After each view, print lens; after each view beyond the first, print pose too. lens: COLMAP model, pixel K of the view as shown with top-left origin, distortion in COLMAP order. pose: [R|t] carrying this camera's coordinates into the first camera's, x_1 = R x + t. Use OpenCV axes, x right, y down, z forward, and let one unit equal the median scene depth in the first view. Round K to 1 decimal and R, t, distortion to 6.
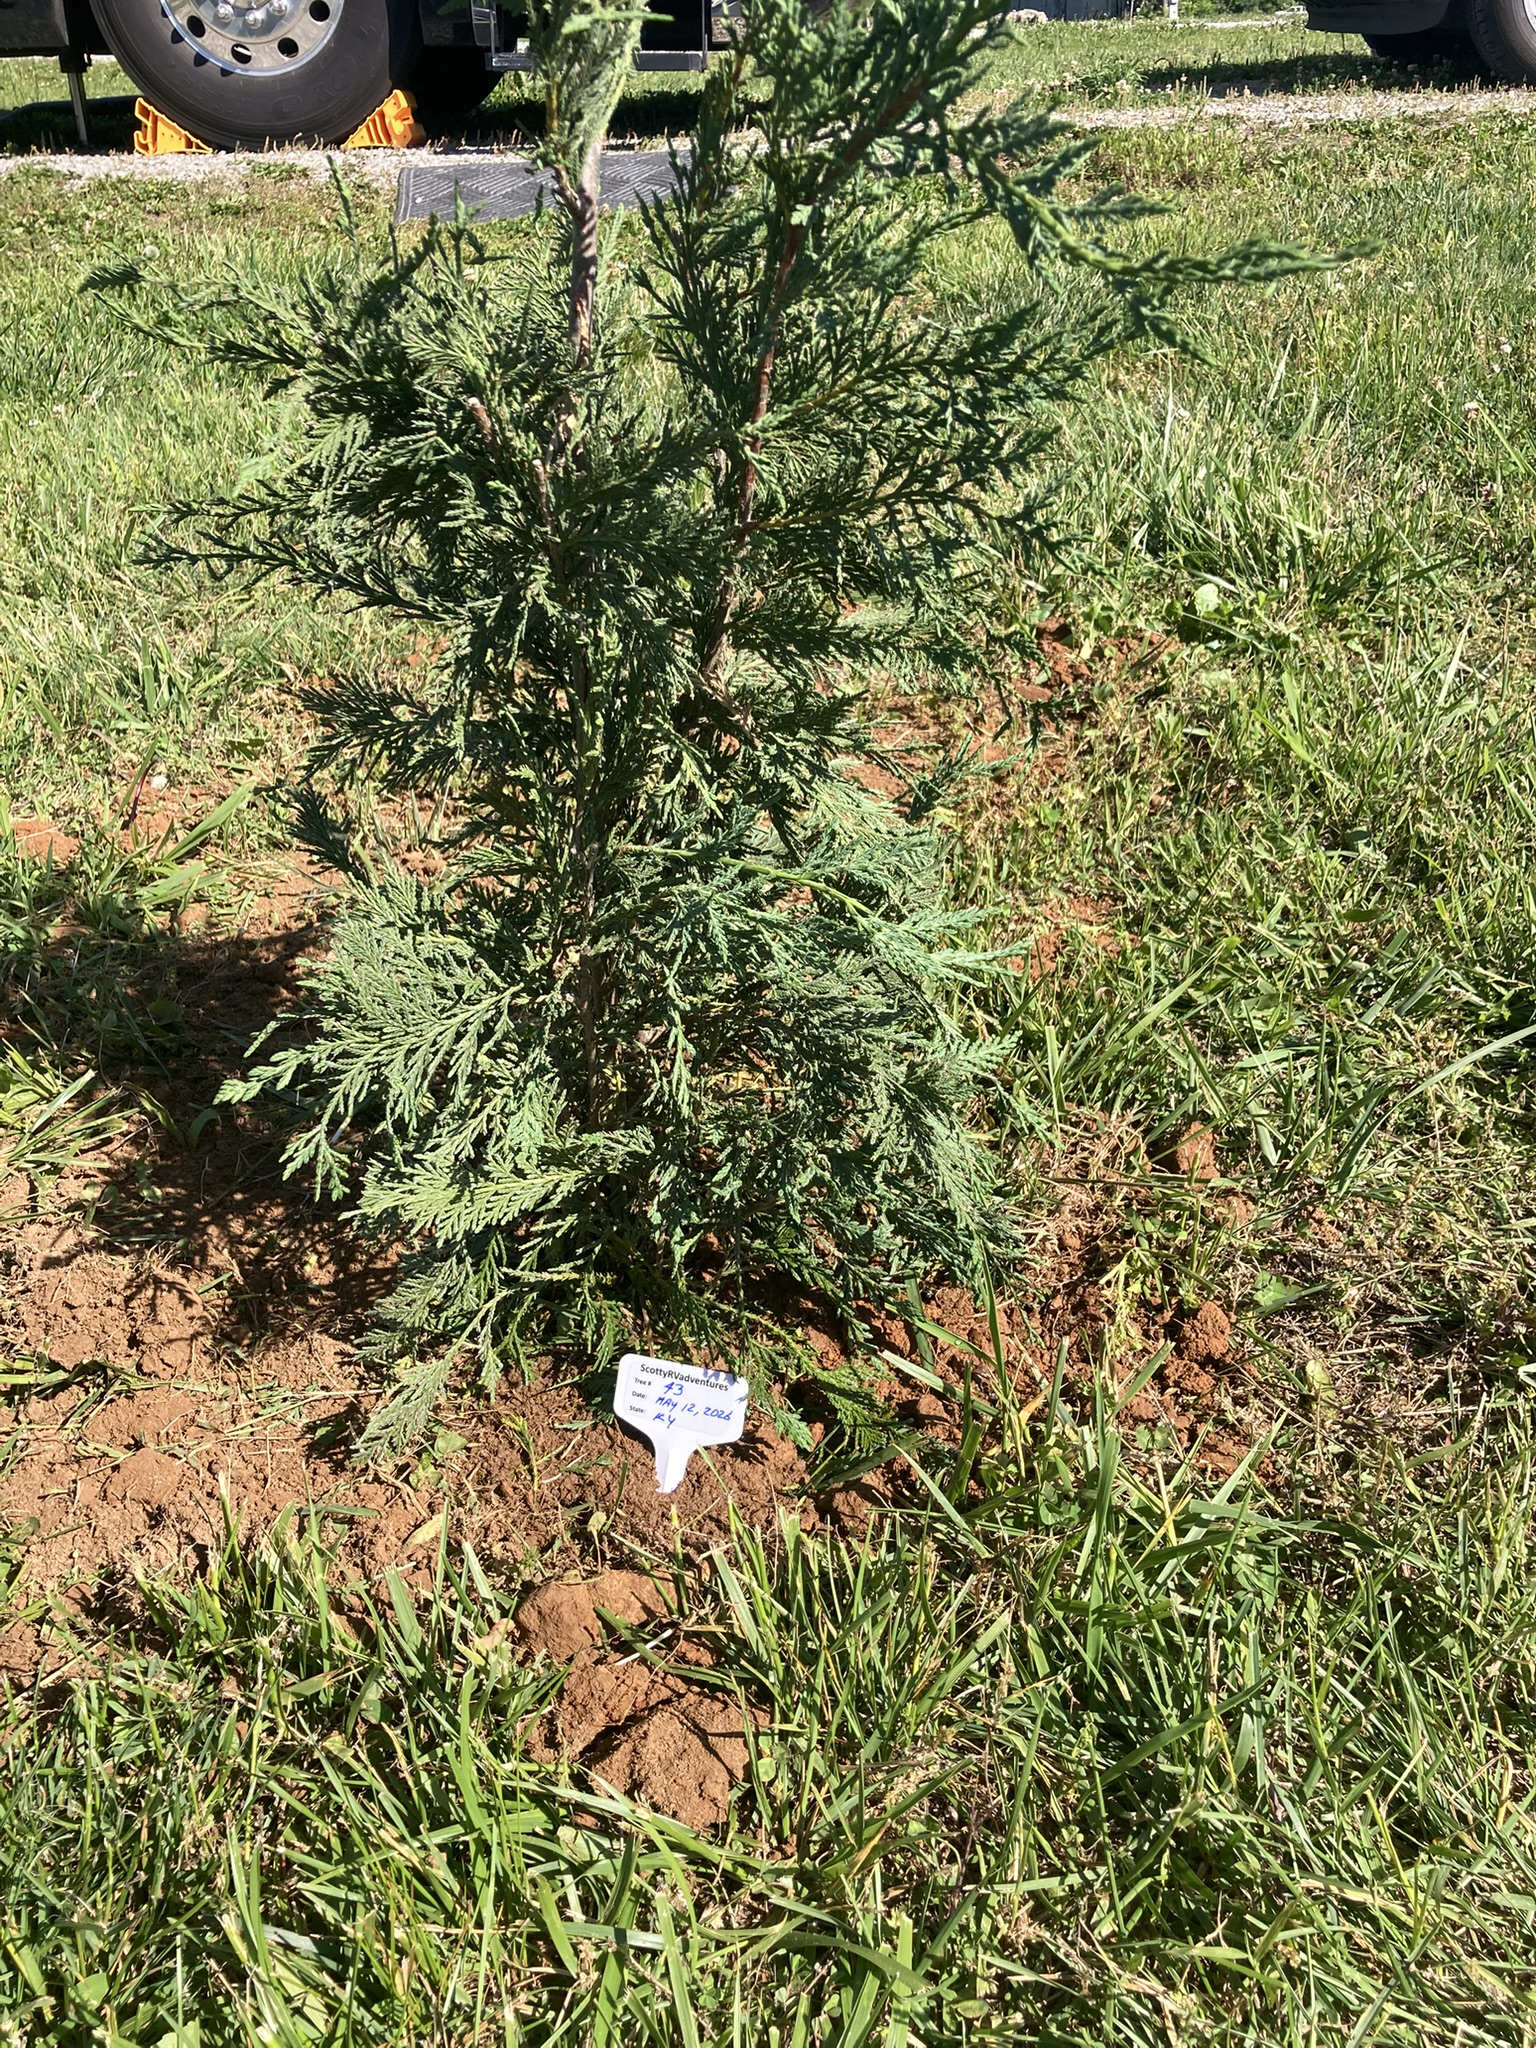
lens RADIAL K [[1726.6, 0, 768.0], [0, 1726.6, 1024.0], [0, 0, 1]] dist [0.051195, -0.081355]
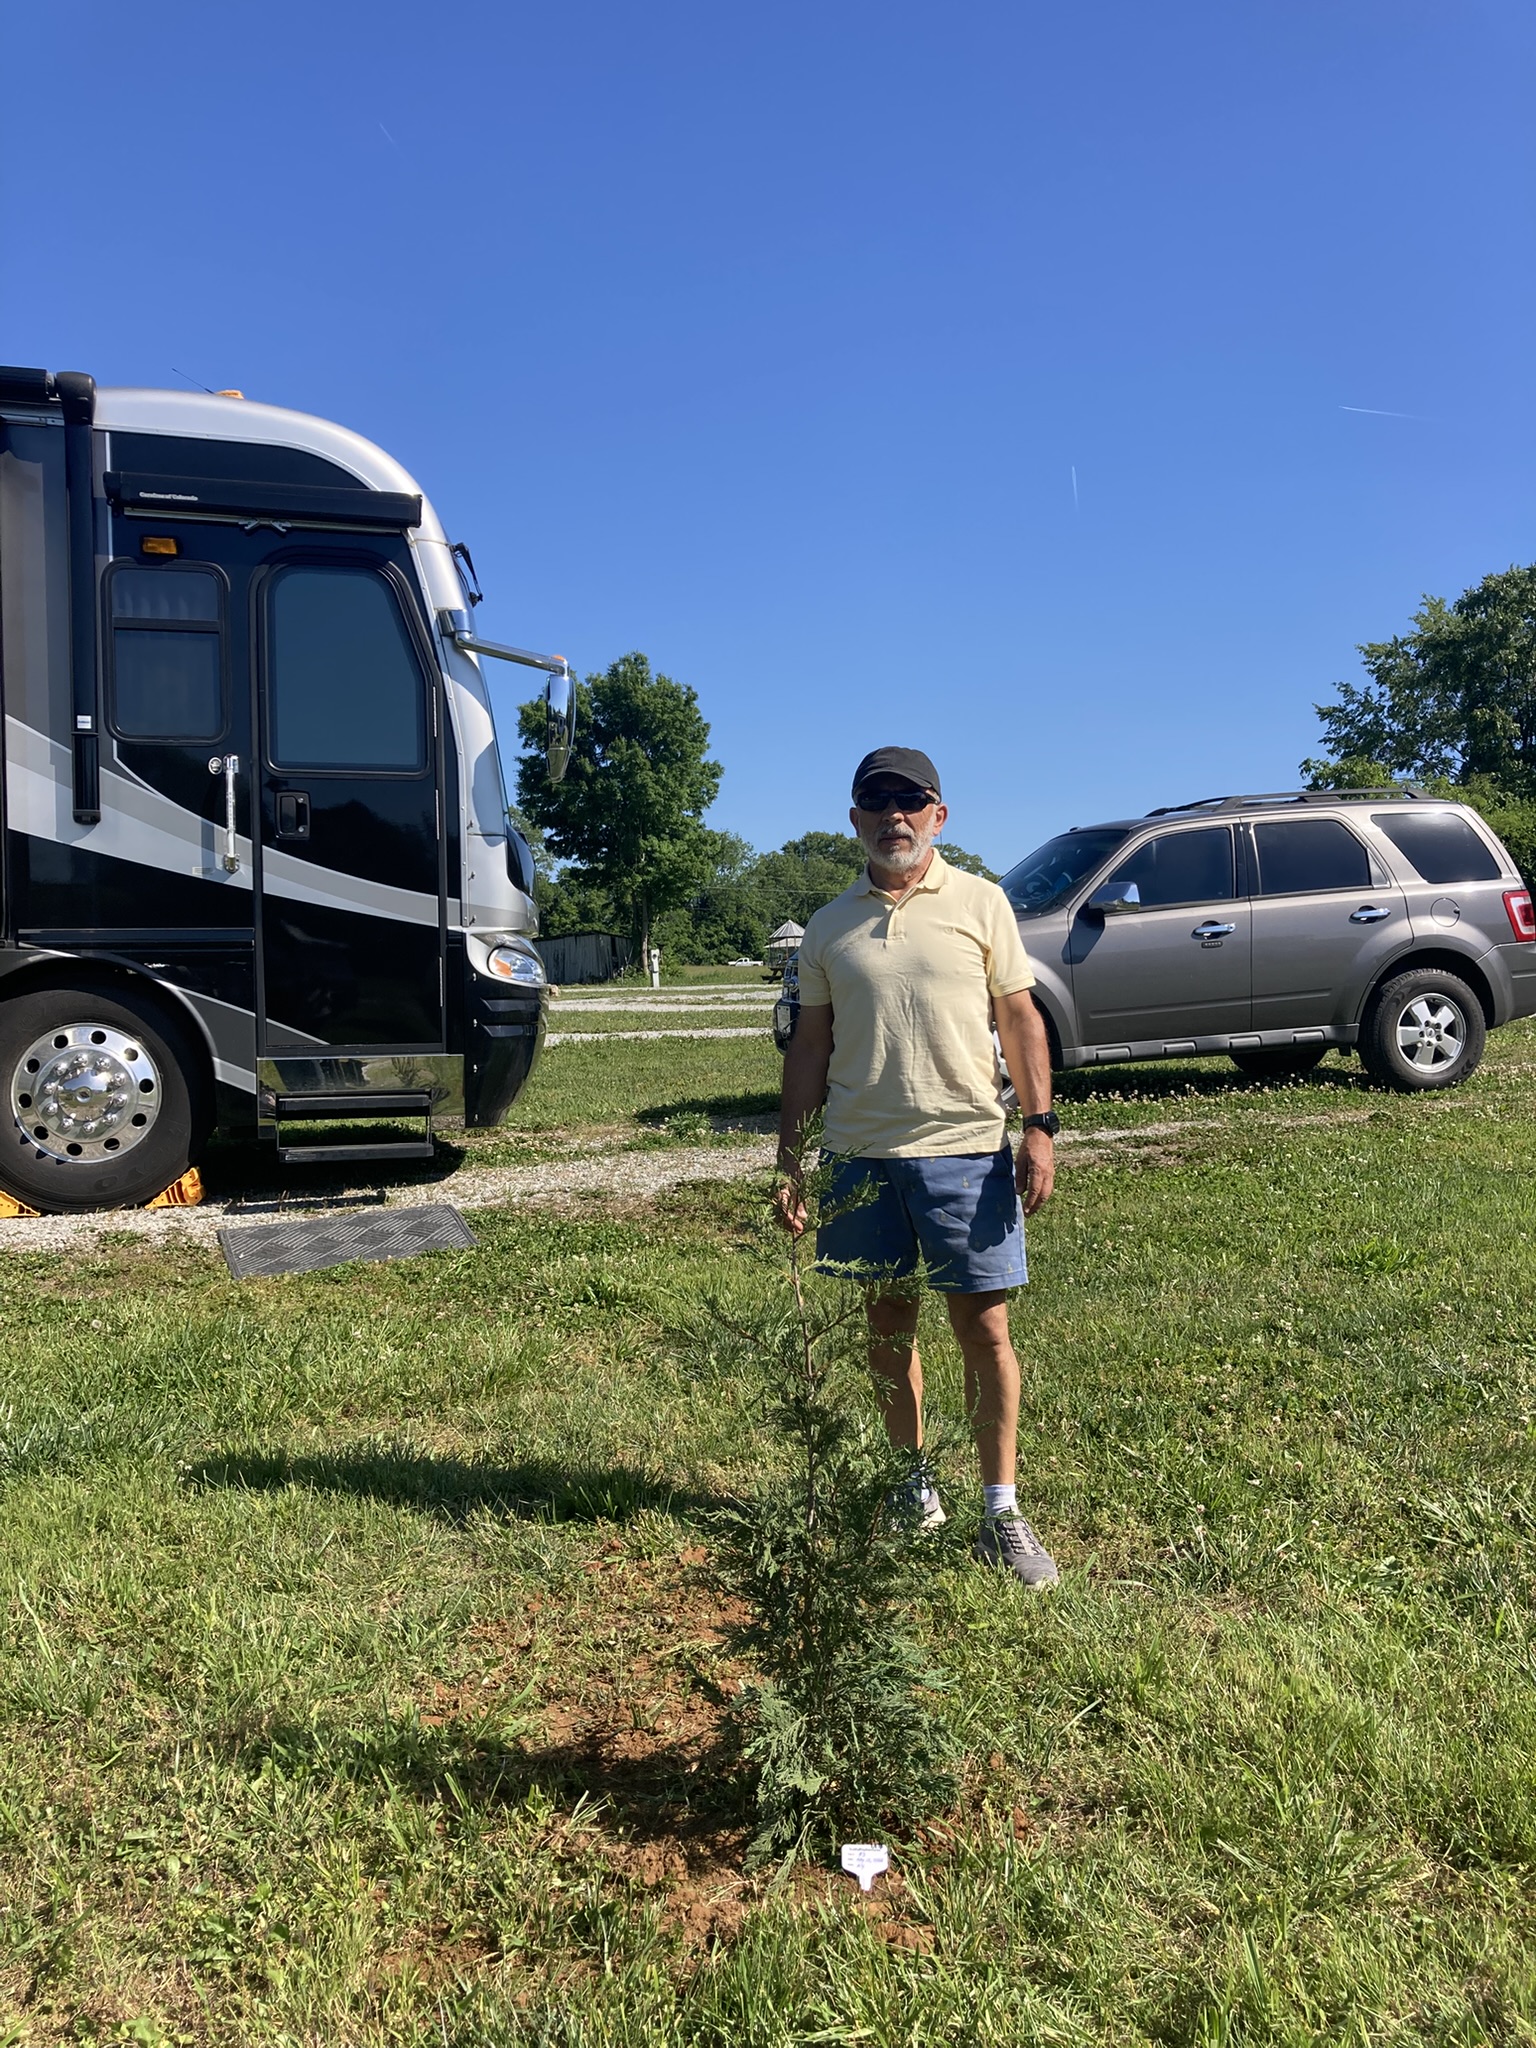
lens RADIAL K [[1726.6, 0, 768.0], [0, 1726.6, 1024.0], [0, 0, 1]] dist [0.051195, -0.081355]
pose [[0.962948, -0.017914, 0.269090, -0.717116], [0.141741, 0.882484, -0.448477, 0.193367], [-0.229433, 0.470002, 0.852325, -1.592417]]
